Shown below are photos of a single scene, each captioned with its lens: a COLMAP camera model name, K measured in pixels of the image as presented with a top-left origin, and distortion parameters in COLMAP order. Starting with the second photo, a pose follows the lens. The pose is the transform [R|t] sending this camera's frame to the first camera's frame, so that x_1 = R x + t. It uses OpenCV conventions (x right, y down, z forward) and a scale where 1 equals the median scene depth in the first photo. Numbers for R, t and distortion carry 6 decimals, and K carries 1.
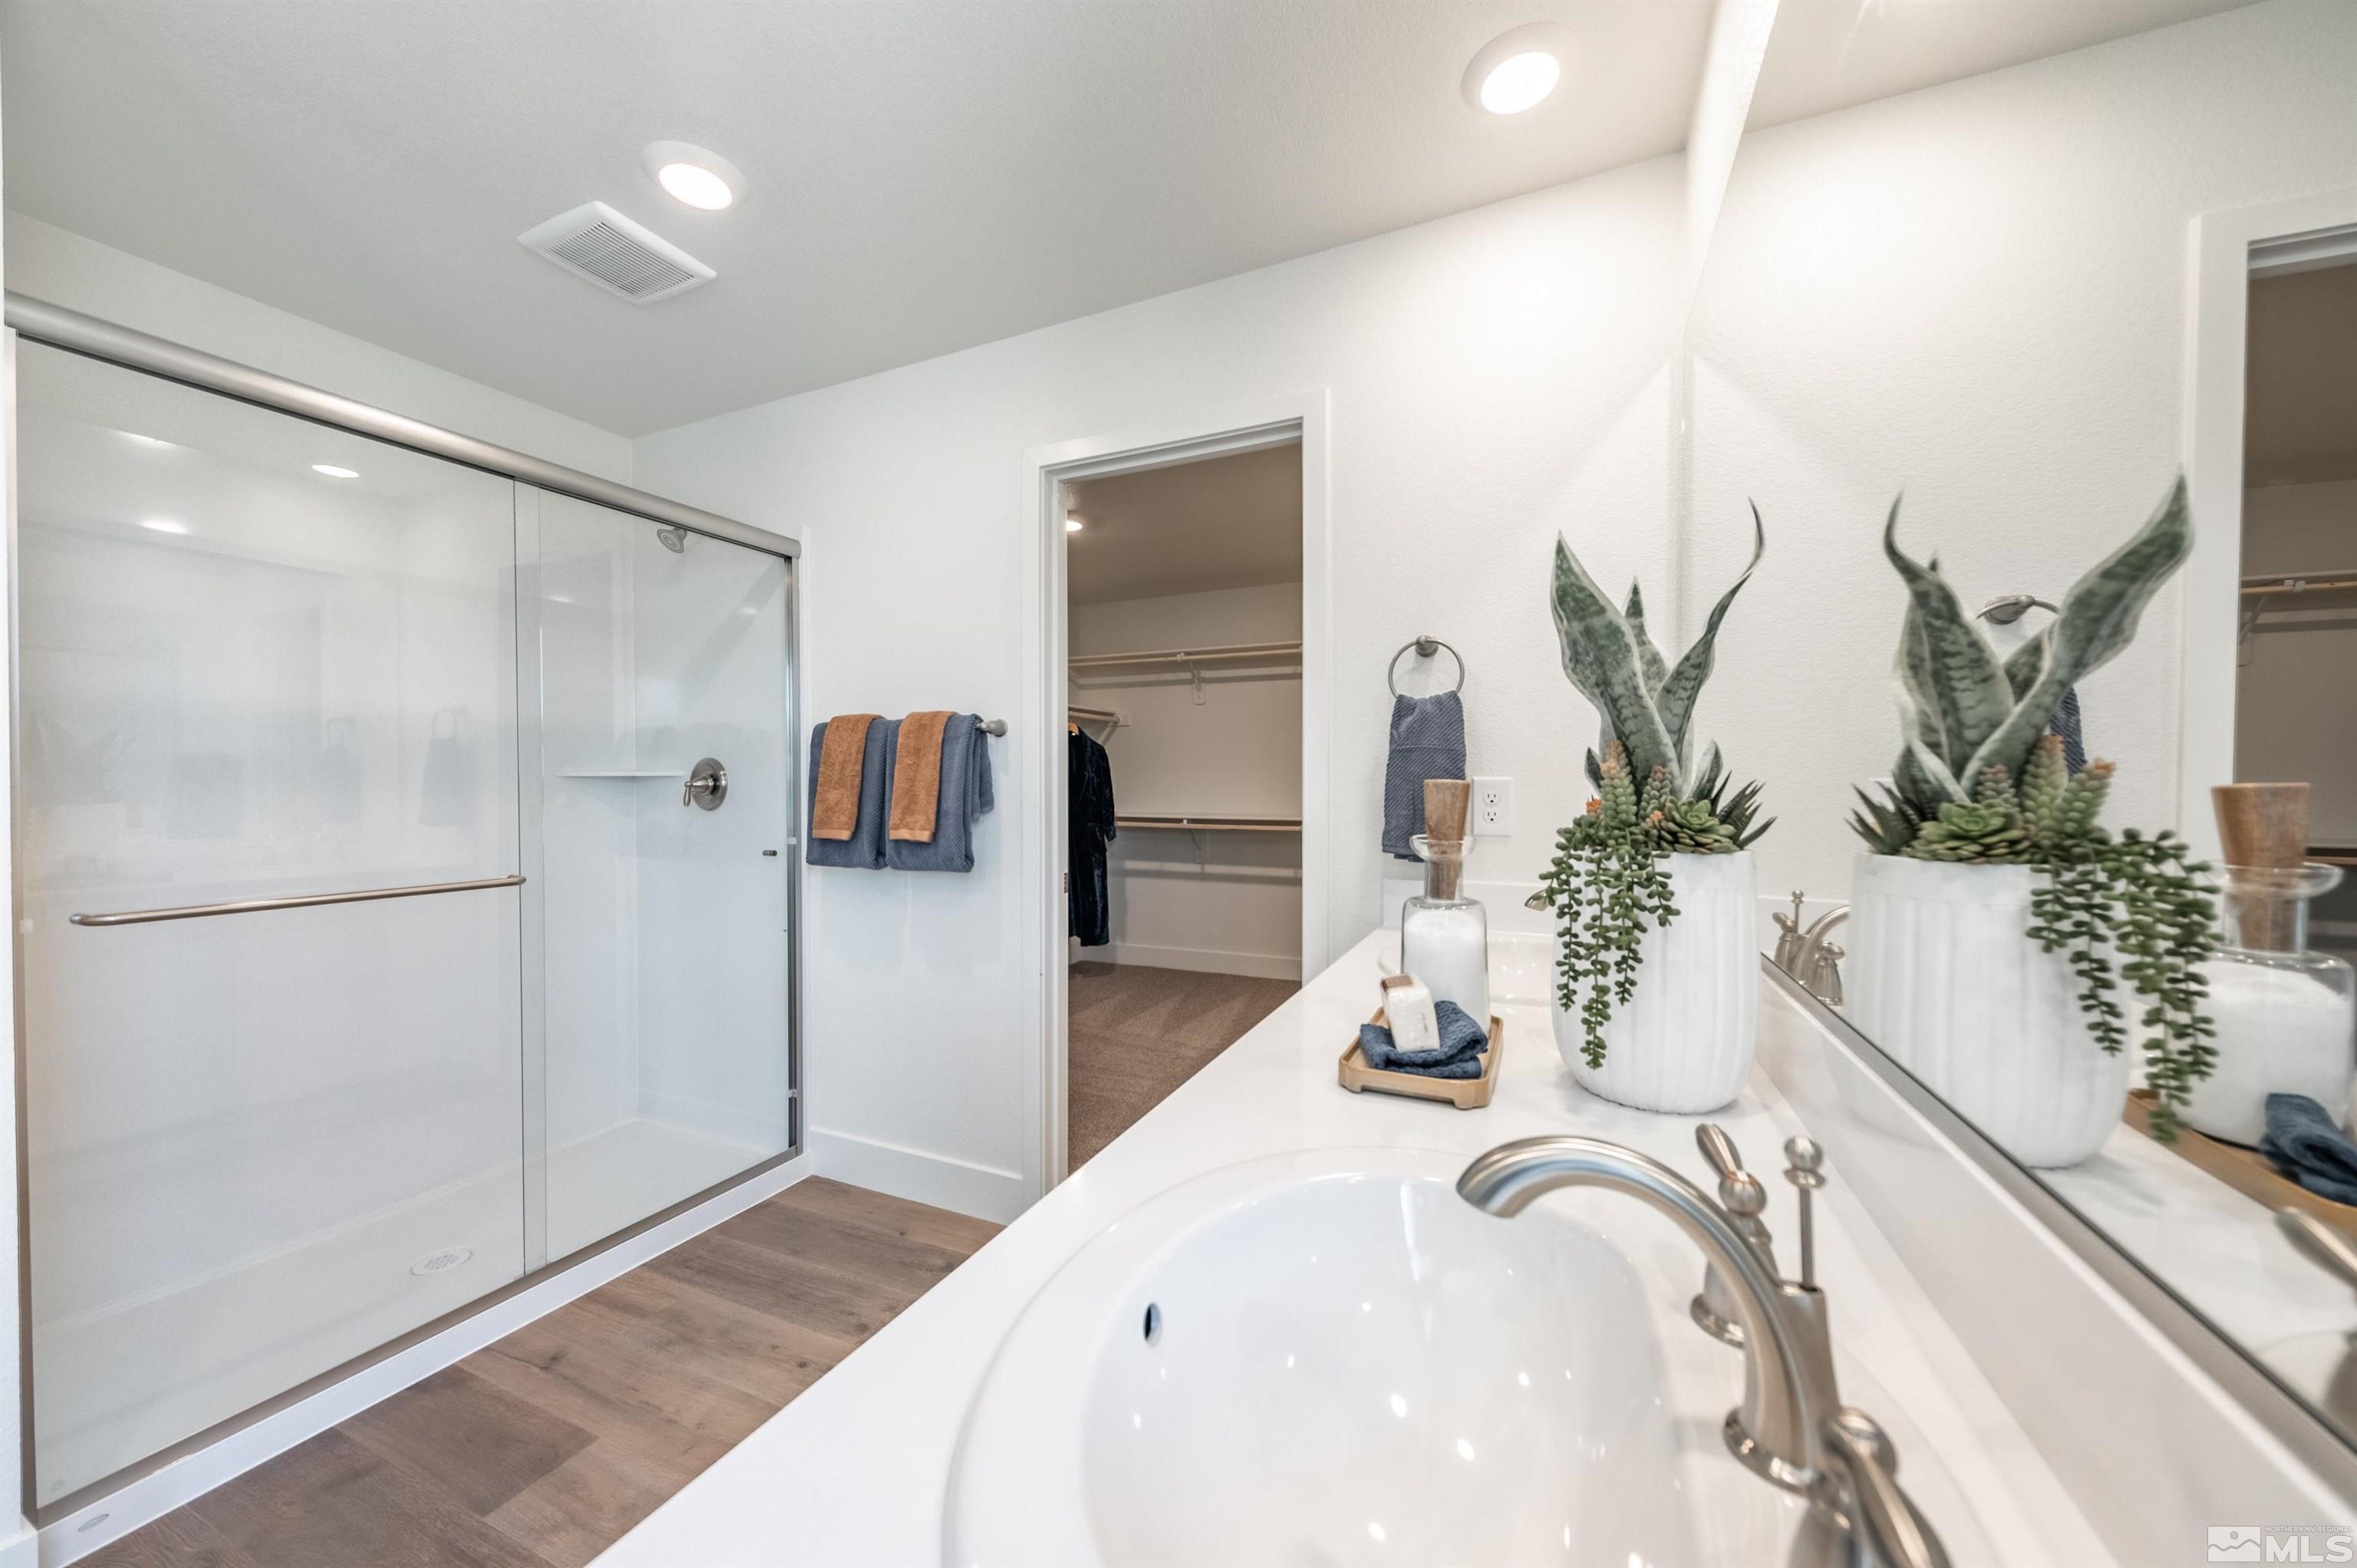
lens RADIAL K [[822.0, 0, 1174.8], [0, 822.0, 792.1], [0, 0, 1]] dist [0.014720, -0.004529]
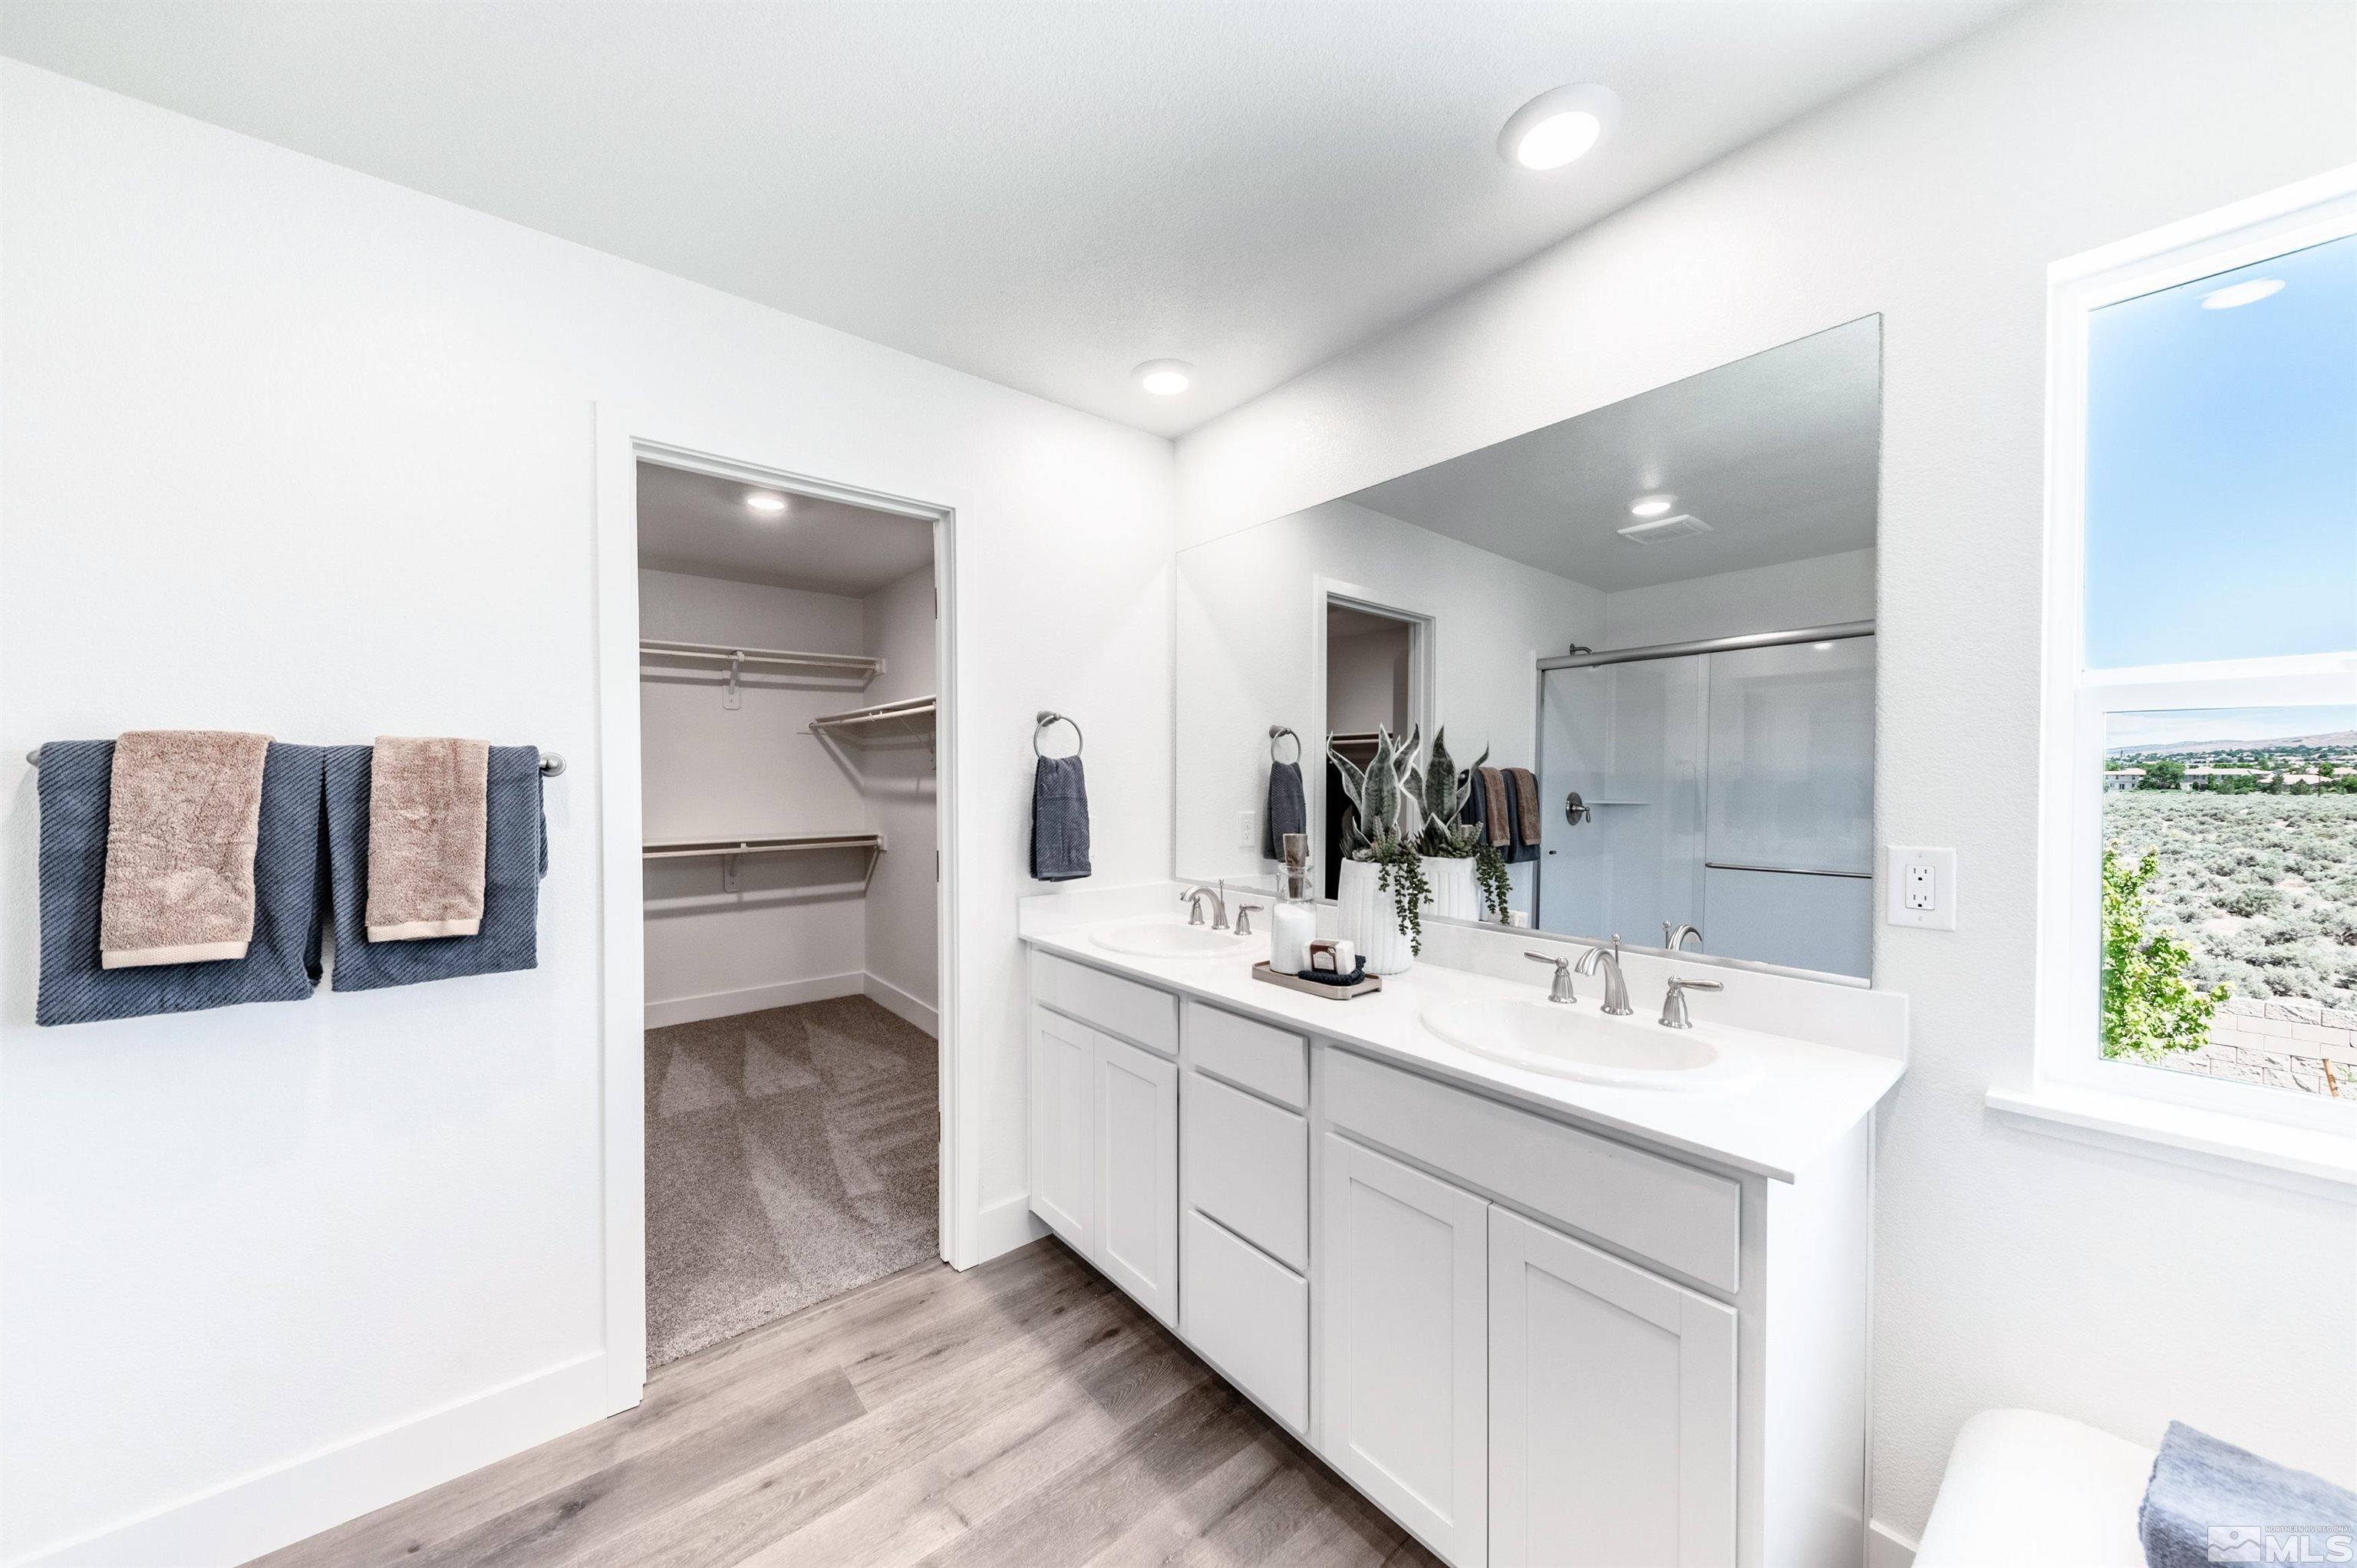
lens RADIAL K [[822.0, 0, 1174.8], [0, 822.0, 792.1], [0, 0, 1]] dist [0.014720, -0.004529]
pose [[0.452977, -0.014351, 0.891406, -0.645942], [0.009561, 0.999891, 0.011239, -0.058791], [-0.891471, 0.003431, 0.453065, 0.178123]]
